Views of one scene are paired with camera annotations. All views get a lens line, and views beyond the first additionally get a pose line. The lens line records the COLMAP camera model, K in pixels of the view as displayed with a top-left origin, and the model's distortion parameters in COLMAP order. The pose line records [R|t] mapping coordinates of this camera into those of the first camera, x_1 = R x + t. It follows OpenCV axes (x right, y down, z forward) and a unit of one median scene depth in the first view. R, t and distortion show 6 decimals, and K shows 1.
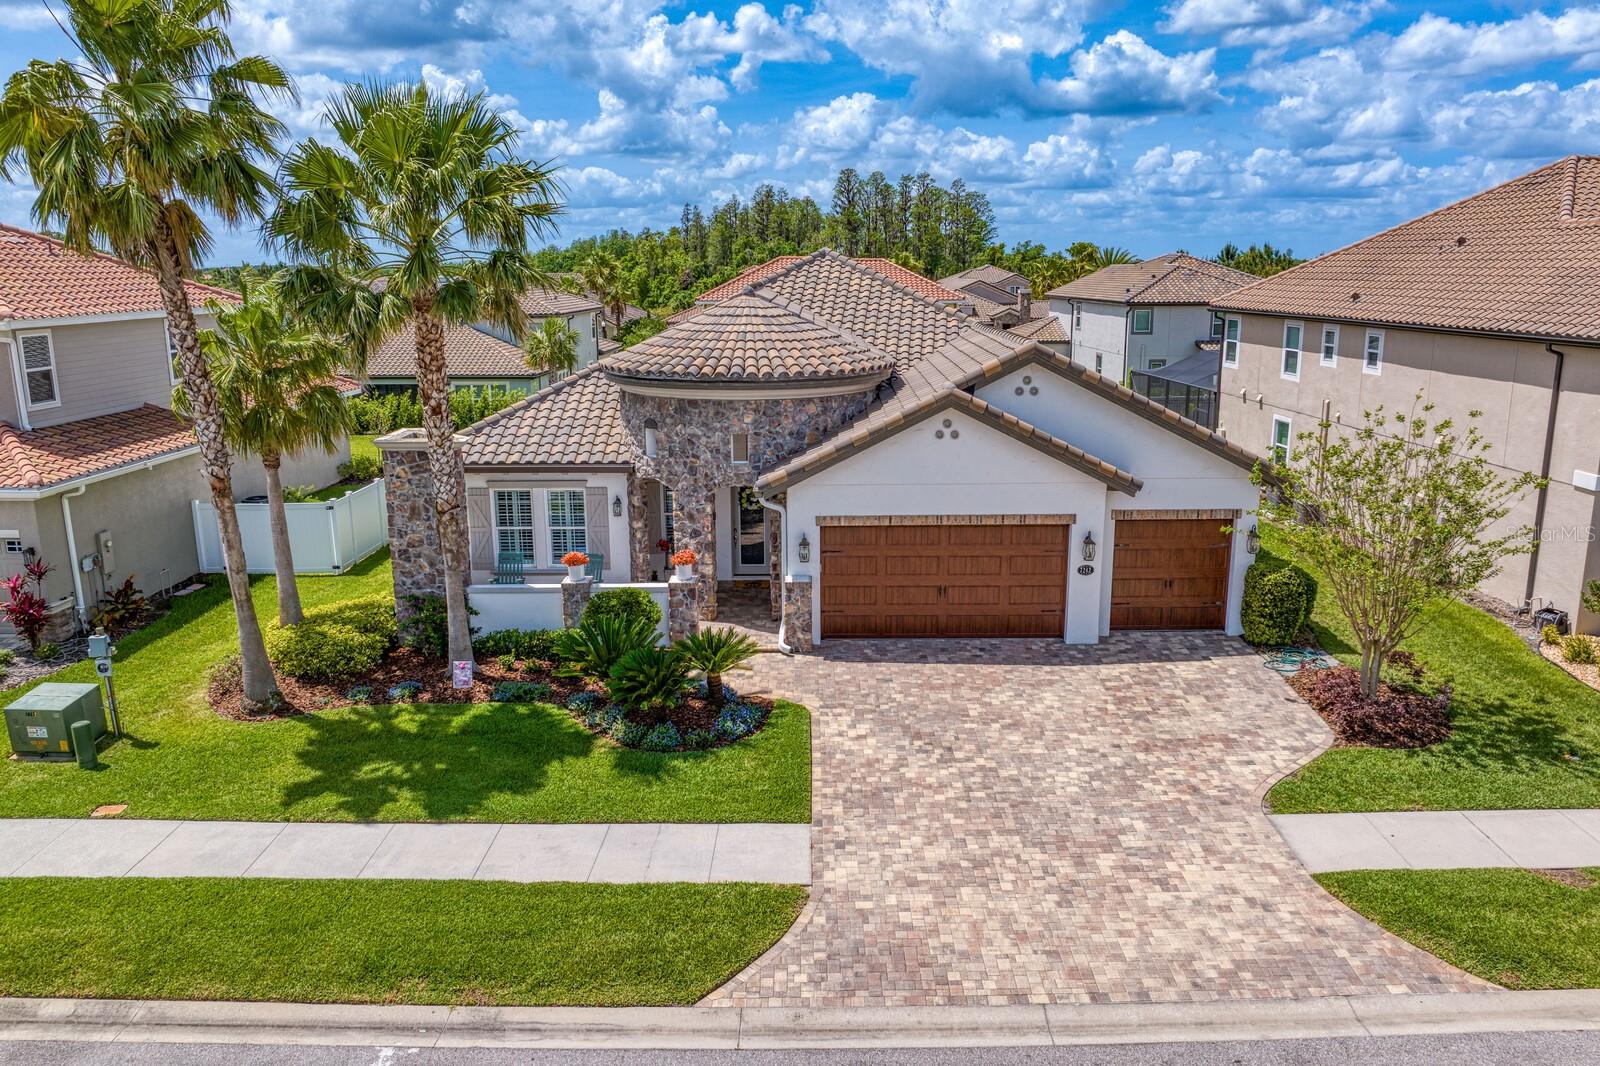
lens RADIAL K [[1131.3, 0, 806.6], [0, 1131.3, 510.2], [0, 0, 1]] dist [-0.049207, 0.017177]
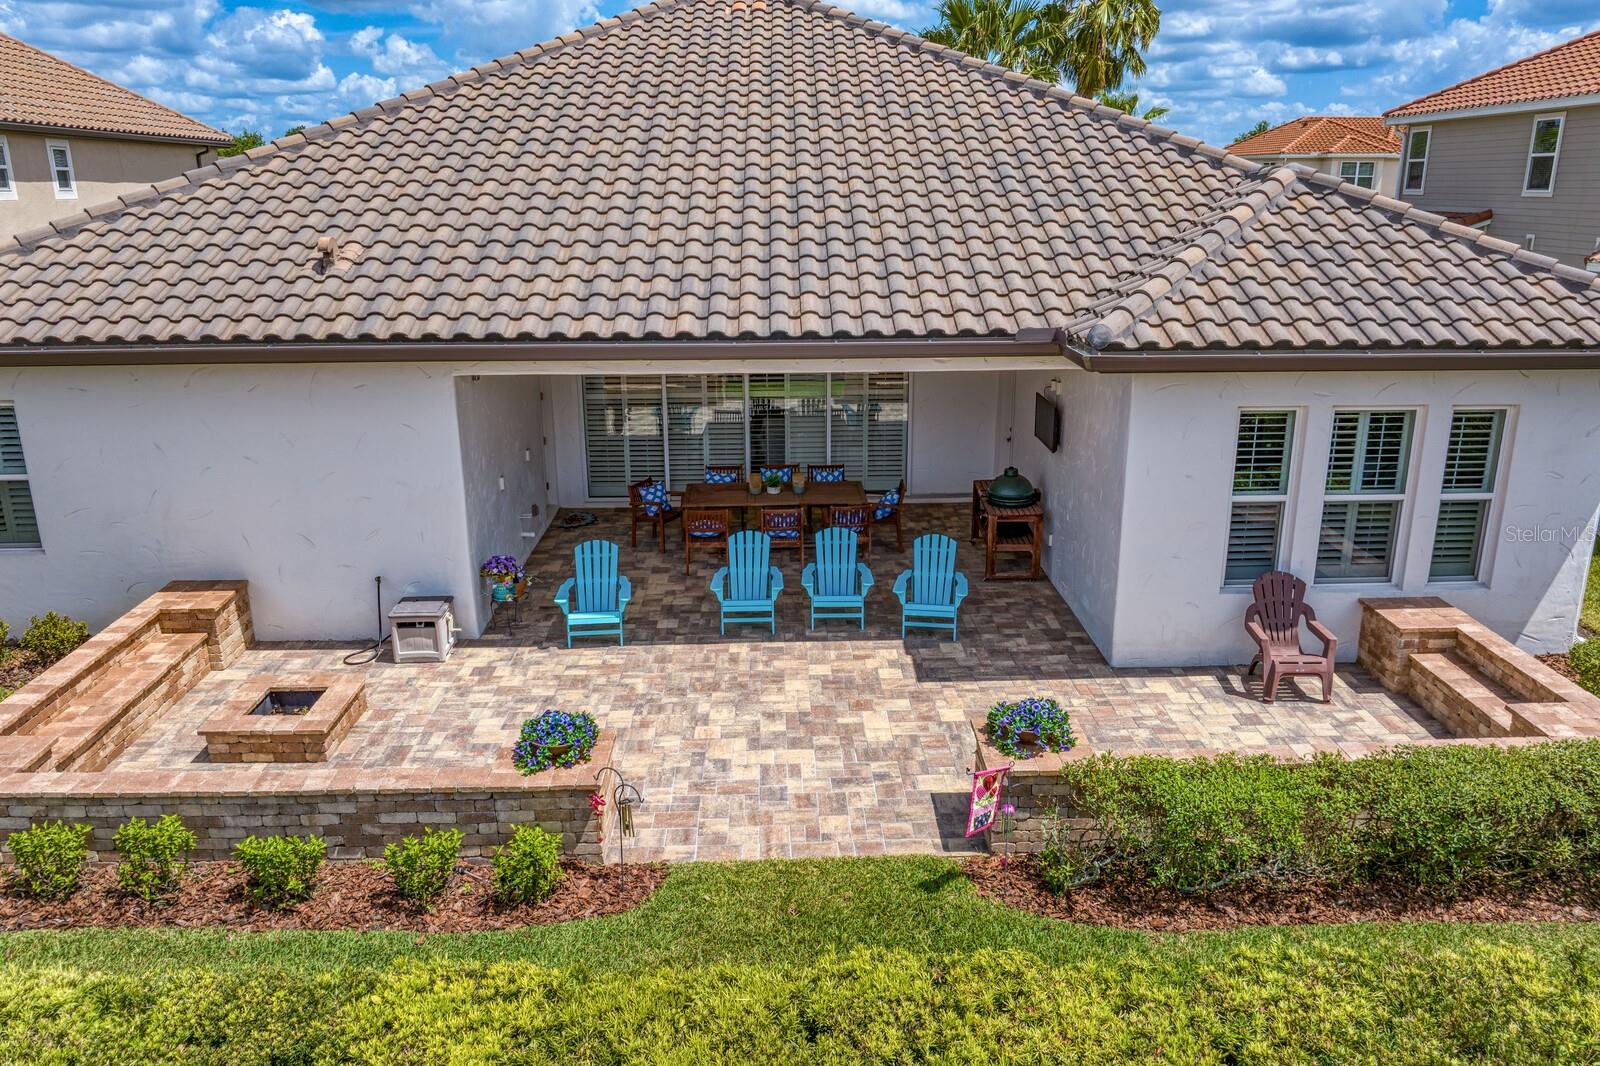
lens RADIAL K [[1131.3, 0, 806.6], [0, 1131.3, 510.2], [0, 0, 1]] dist [-0.049207, 0.017177]
pose [[-0.999449, 0.016216, -0.028950, 0.007063], [0.000615, 0.881361, 0.472442, -0.466517], [0.033177, 0.472164, -0.880886, 2.840235]]
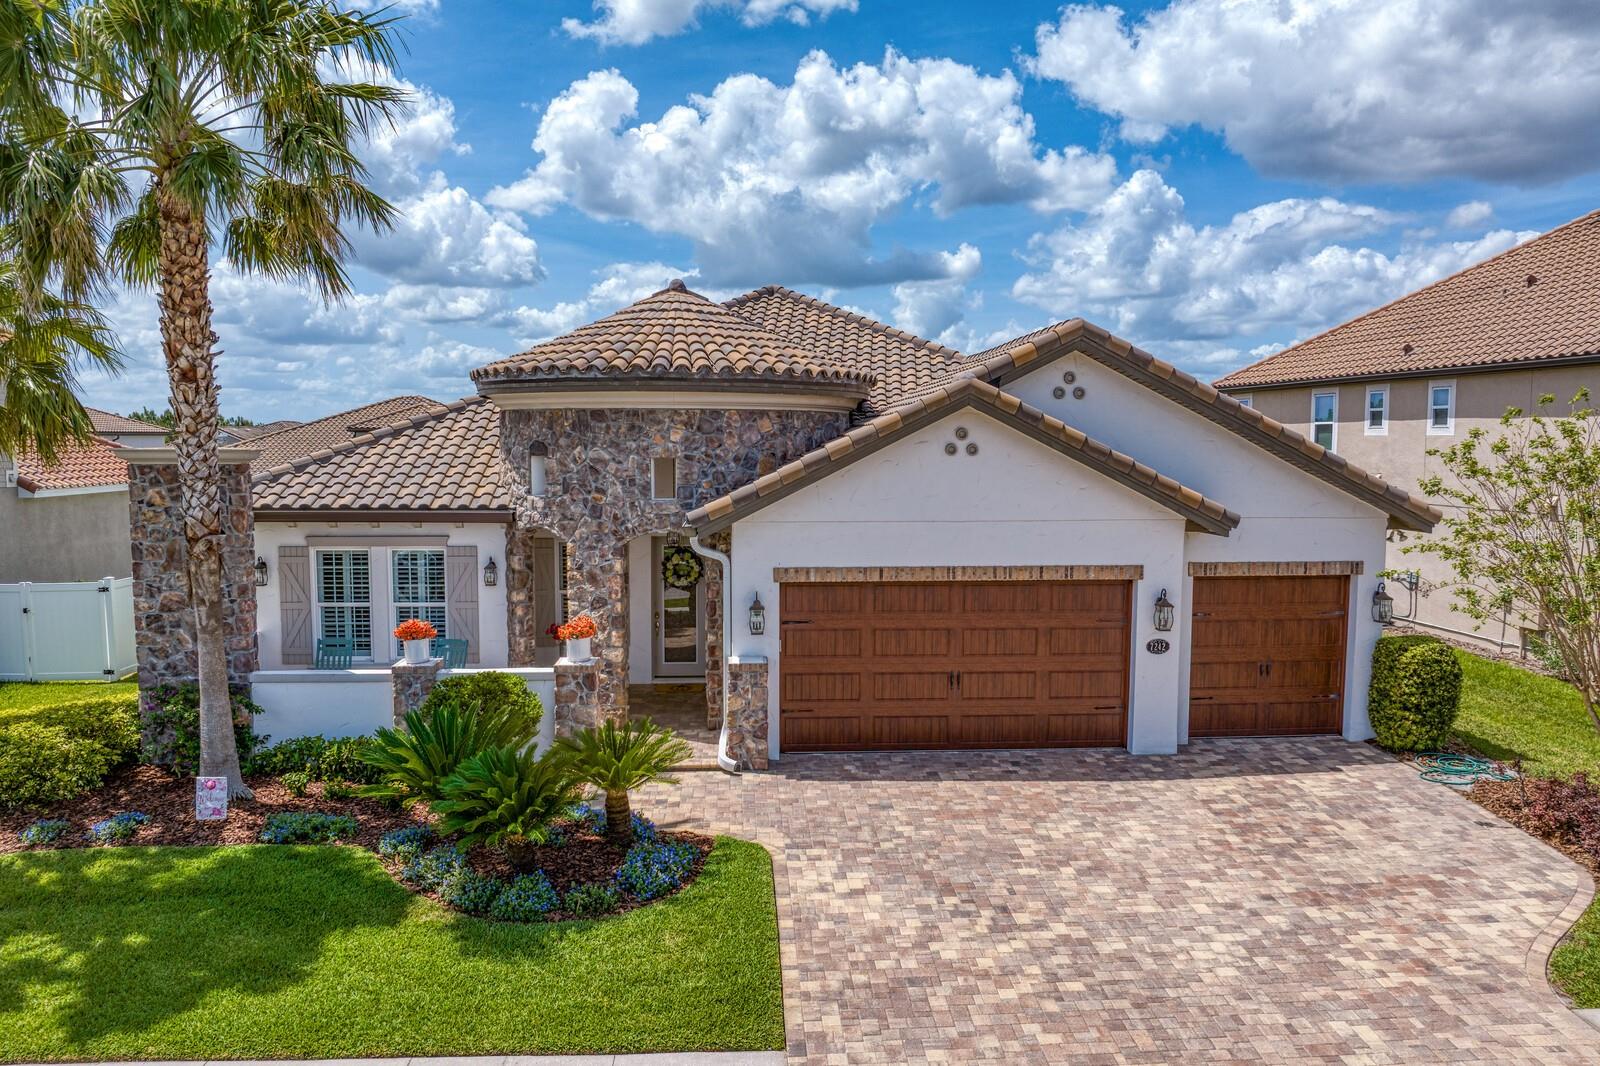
lens RADIAL K [[1131.1, 0, 808.3], [0, 1131.1, 532.3], [0, 0, 1]] dist [-0.055730, 0.019537]
pose [[0.997906, 0.003119, 0.064601, -0.017246], [0.005303, 0.991528, -0.129783, 0.082908], [-0.064458, 0.129854, 0.989436, 0.357943]]
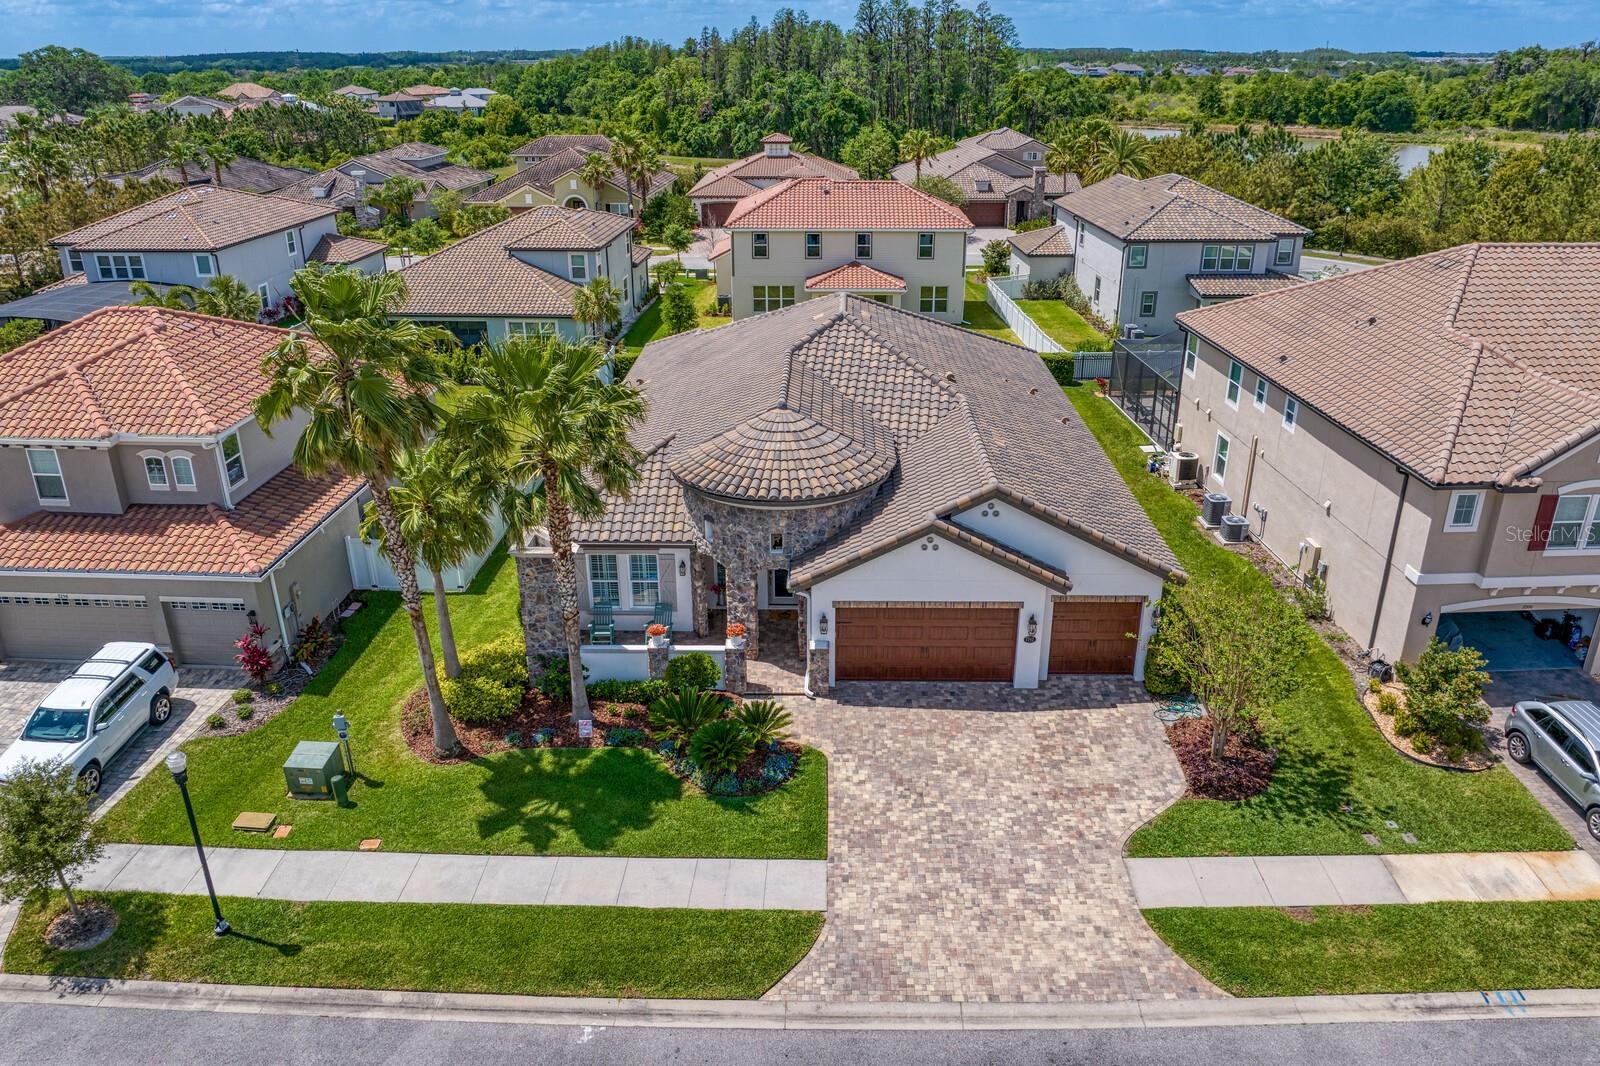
lens RADIAL K [[1131.3, 0, 806.6], [0, 1131.3, 510.2], [0, 0, 1]] dist [-0.049207, 0.017177]
pose [[0.999858, 0.009182, -0.014156, -0.005530], [-0.006524, 0.984089, 0.177559, -0.390705], [0.015562, -0.177441, 0.984008, -0.365716]]
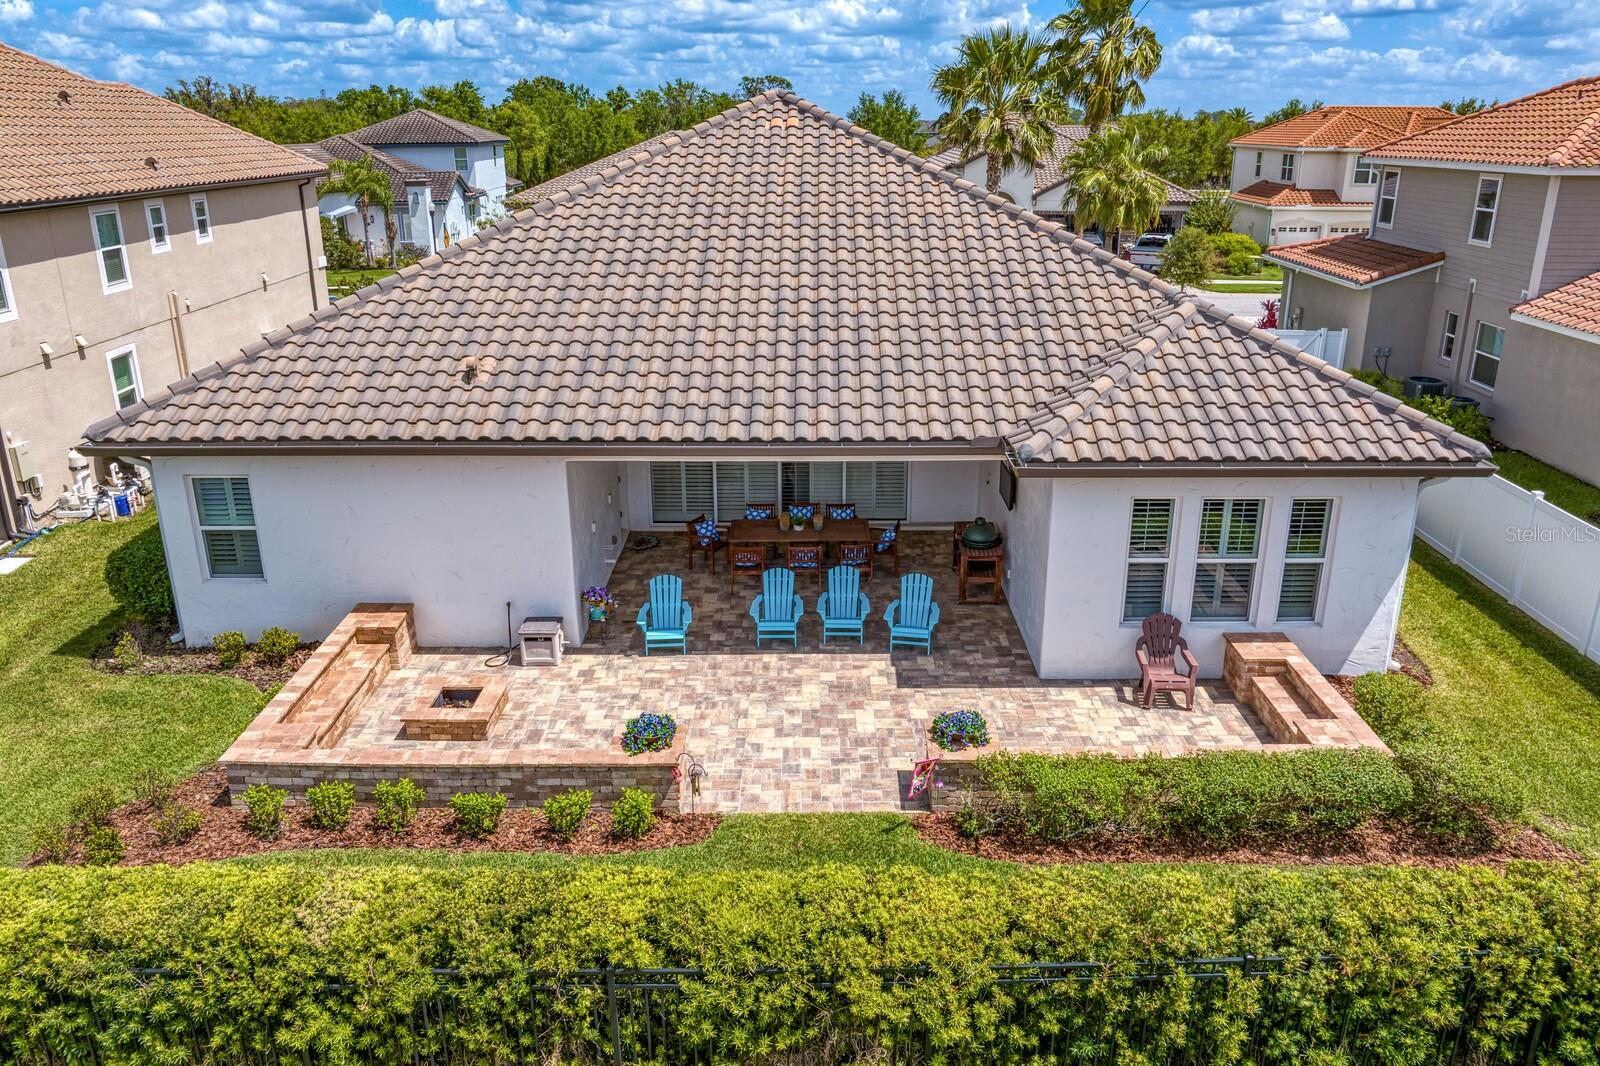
lens RADIAL K [[1128.5, 0, 807.4], [0, 1128.5, 513.1], [0, 0, 1]] dist [-0.033515, -0.002952]
pose [[-0.999986, 0.004275, 0.003008, -0.003370], [0.005213, 0.858426, 0.512910, -0.631515], [-0.000389, 0.512919, -0.858437, 2.997139]]
